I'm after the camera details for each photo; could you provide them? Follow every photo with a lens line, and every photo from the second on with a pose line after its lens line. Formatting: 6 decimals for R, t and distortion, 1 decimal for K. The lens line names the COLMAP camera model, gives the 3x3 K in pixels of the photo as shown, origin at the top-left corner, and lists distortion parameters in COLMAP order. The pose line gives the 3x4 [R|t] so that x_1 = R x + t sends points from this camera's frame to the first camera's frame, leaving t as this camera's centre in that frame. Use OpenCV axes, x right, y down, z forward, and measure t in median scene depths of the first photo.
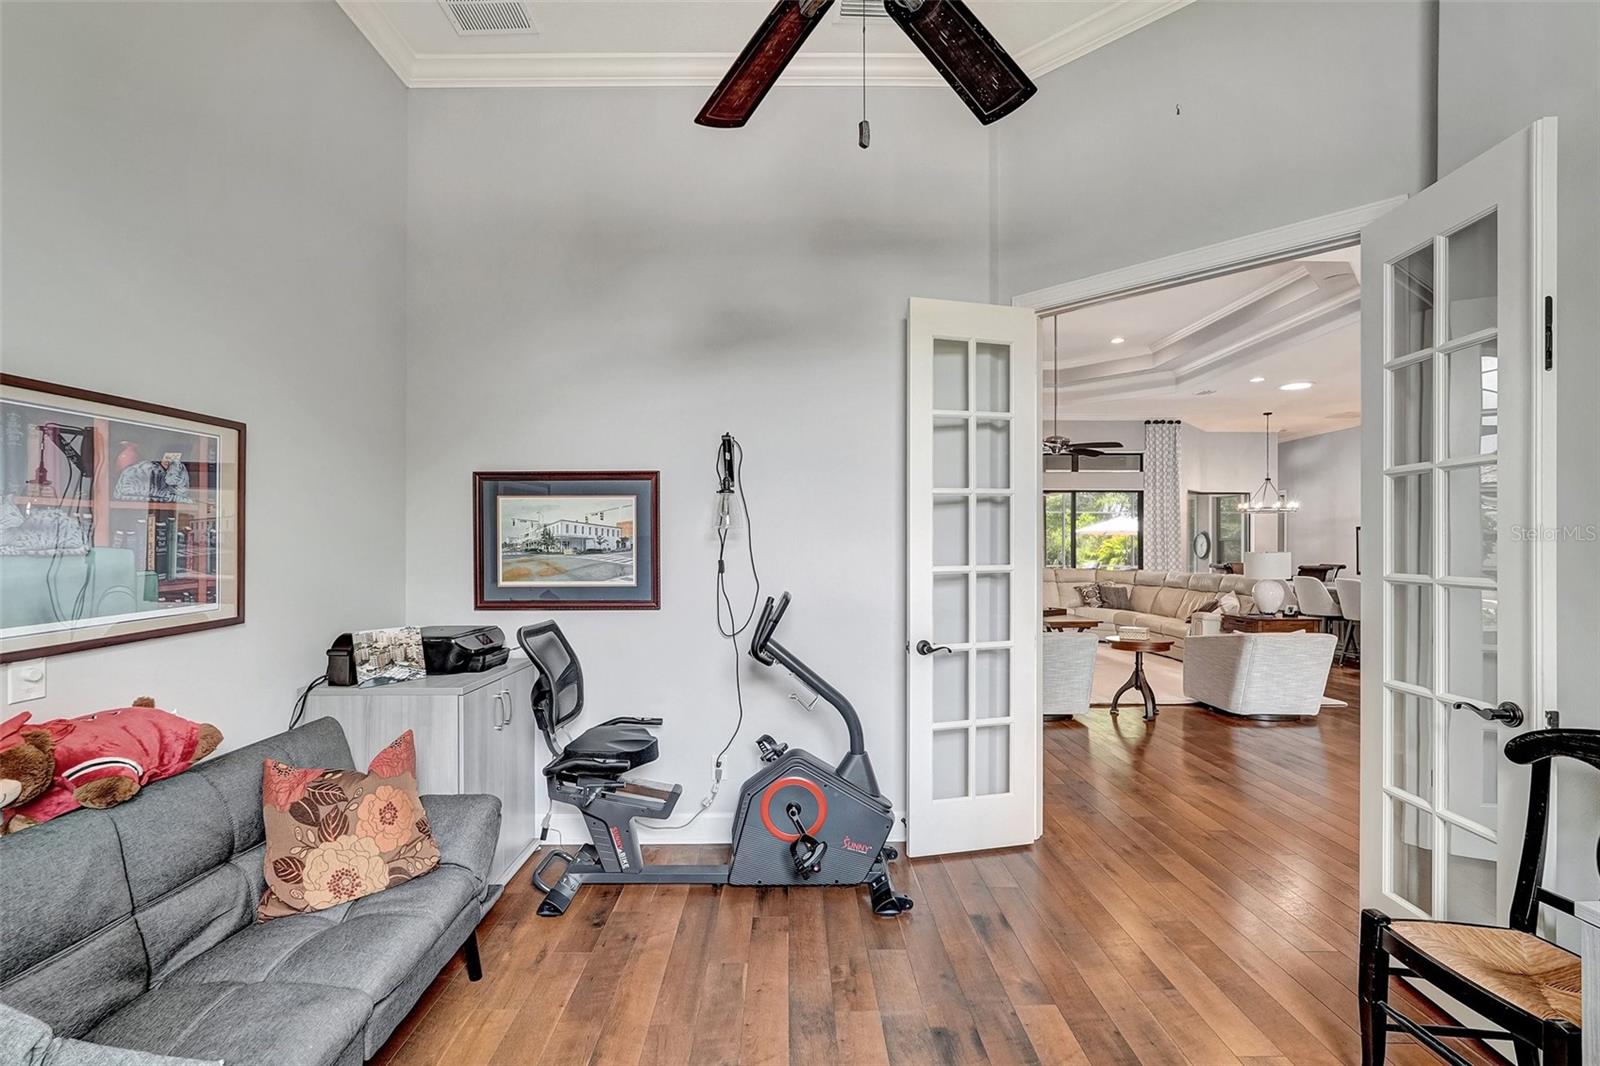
lens RADIAL K [[710.1, 0, 796.3], [0, 710.1, 547.1], [0, 0, 1]] dist [-0.015138, 0.005895]
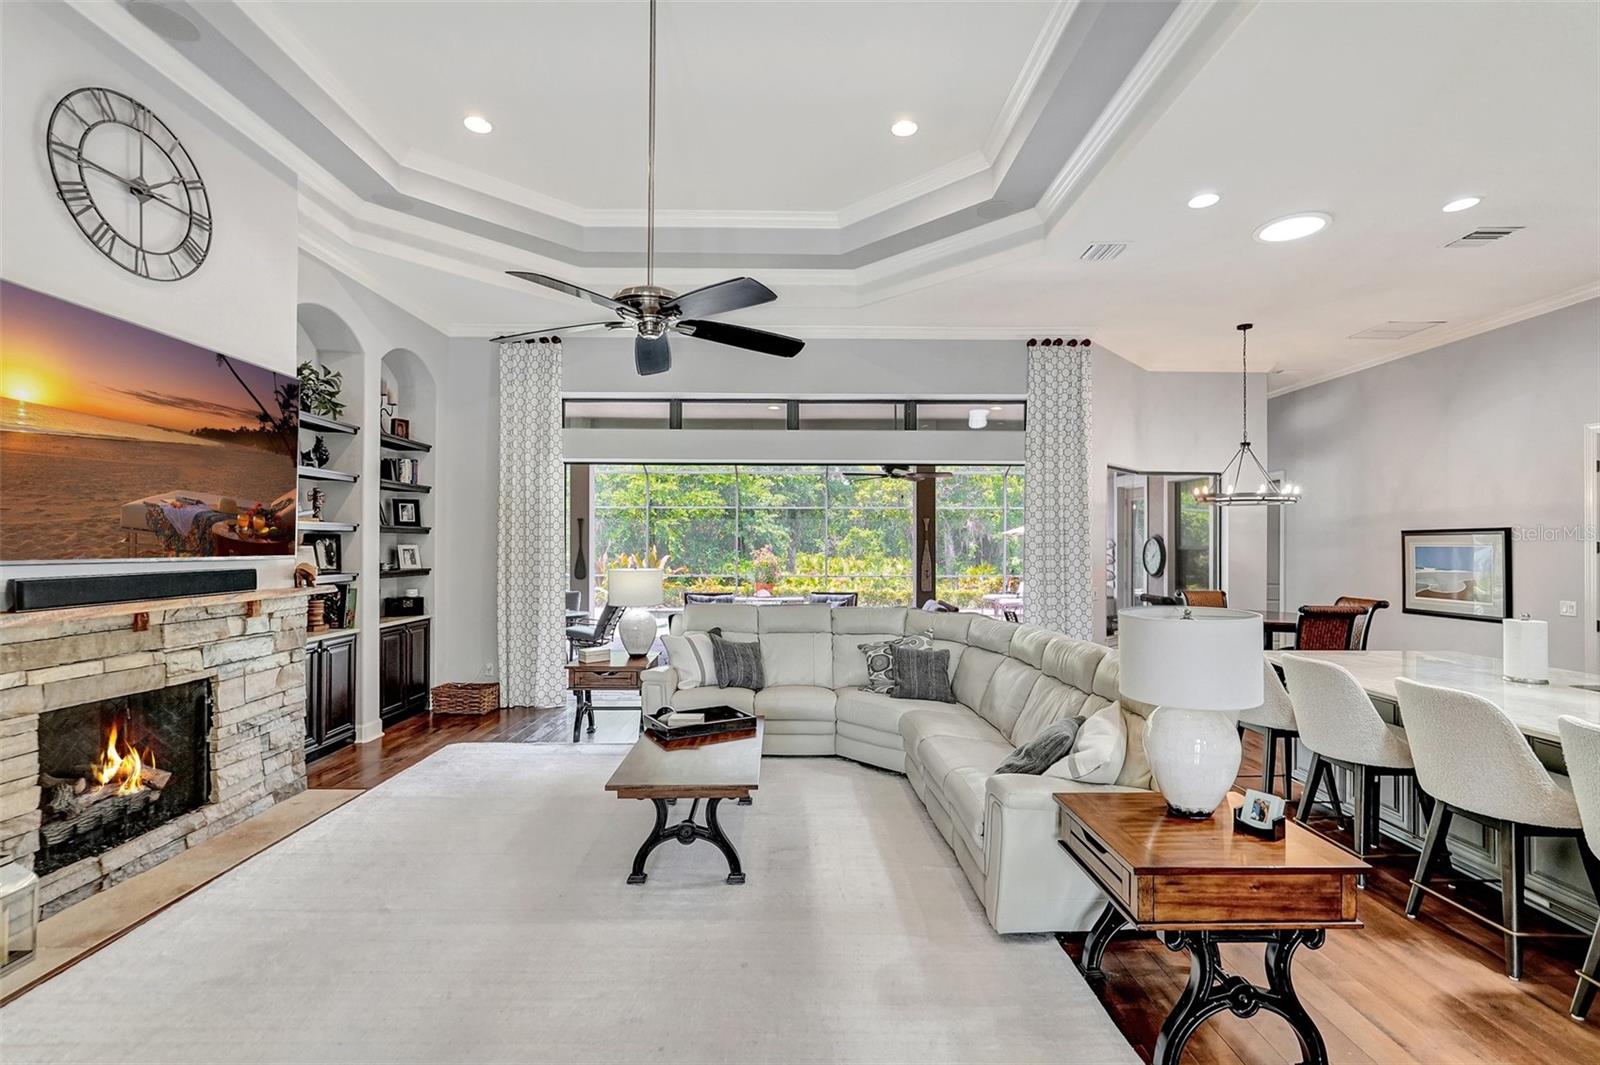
lens RADIAL K [[710.1, 0, 800.3], [0, 710.1, 540.5], [0, 0, 1]] dist [-0.015138, 0.005895]
pose [[0.999978, 0.004957, -0.004428, 0.354140], [-0.004990, 0.999959, -0.007546, -0.015565], [0.004391, 0.007568, 0.999962, 0.489582]]
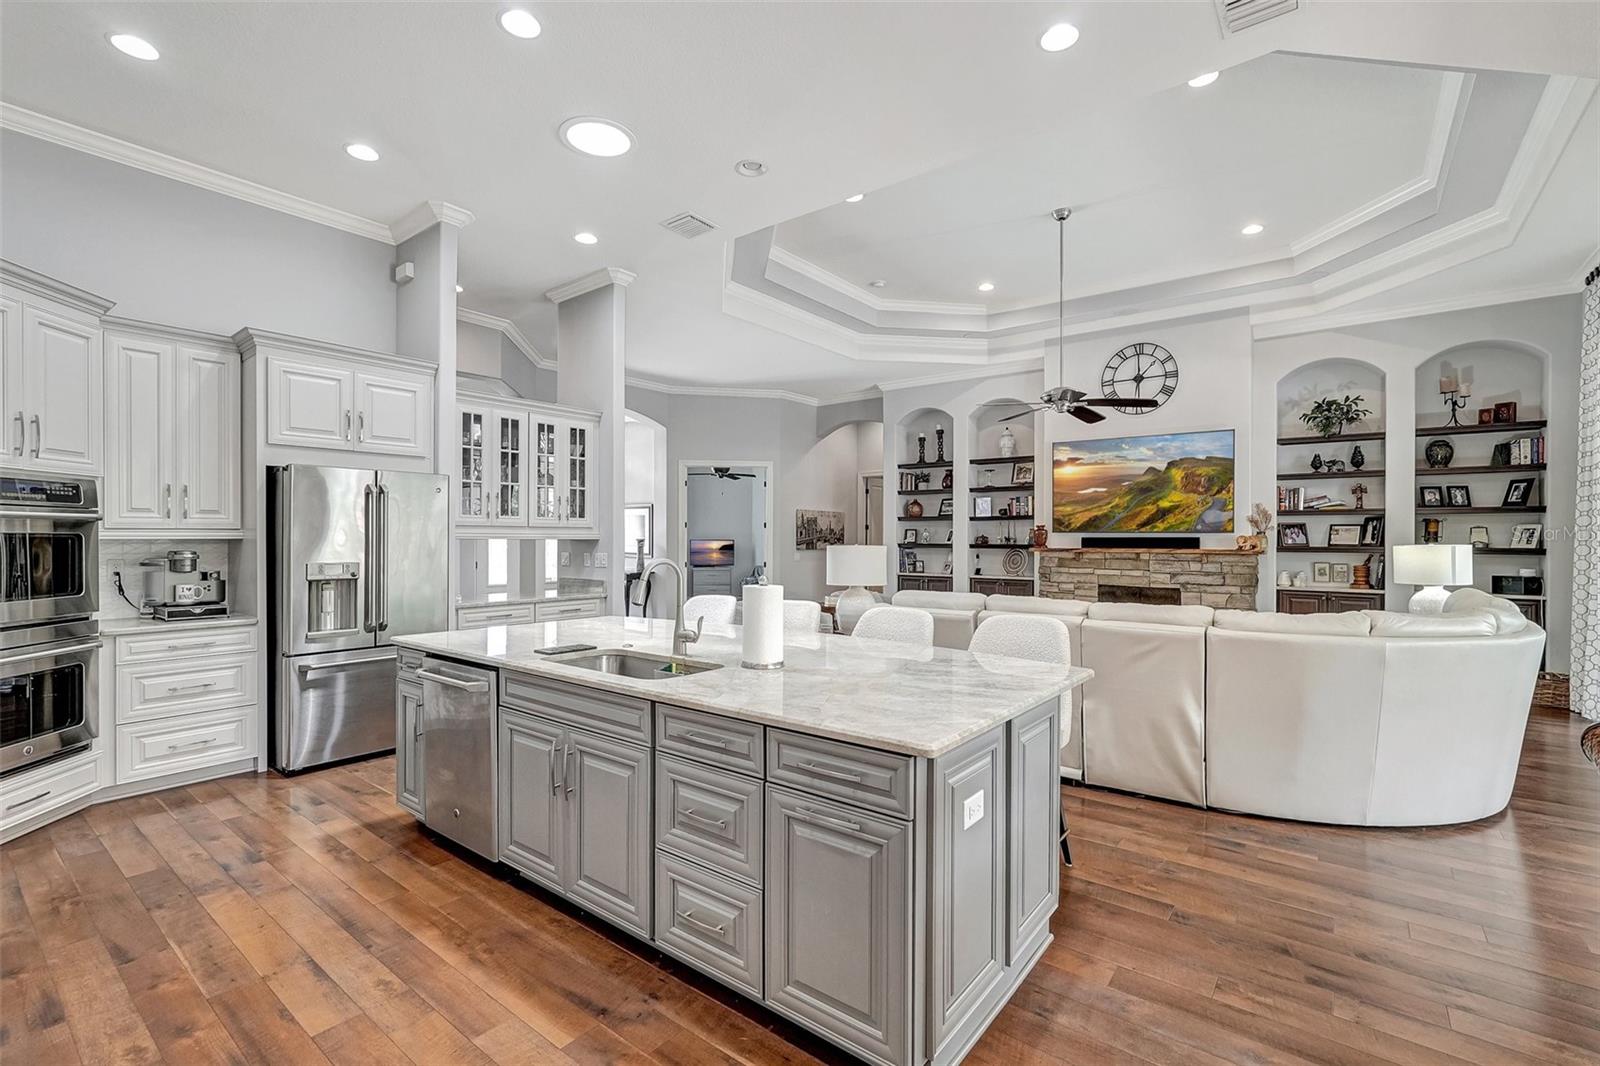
lens RADIAL K [[710.1, 0, 798.2], [0, 710.1, 536.6], [0, 0, 1]] dist [-0.015138, 0.005895]
pose [[-0.625163, -0.004924, -0.780479, 0.866915], [-0.006240, 0.999980, -0.001311, 0.000175], [0.780469, 0.004051, -0.625181, 0.978262]]
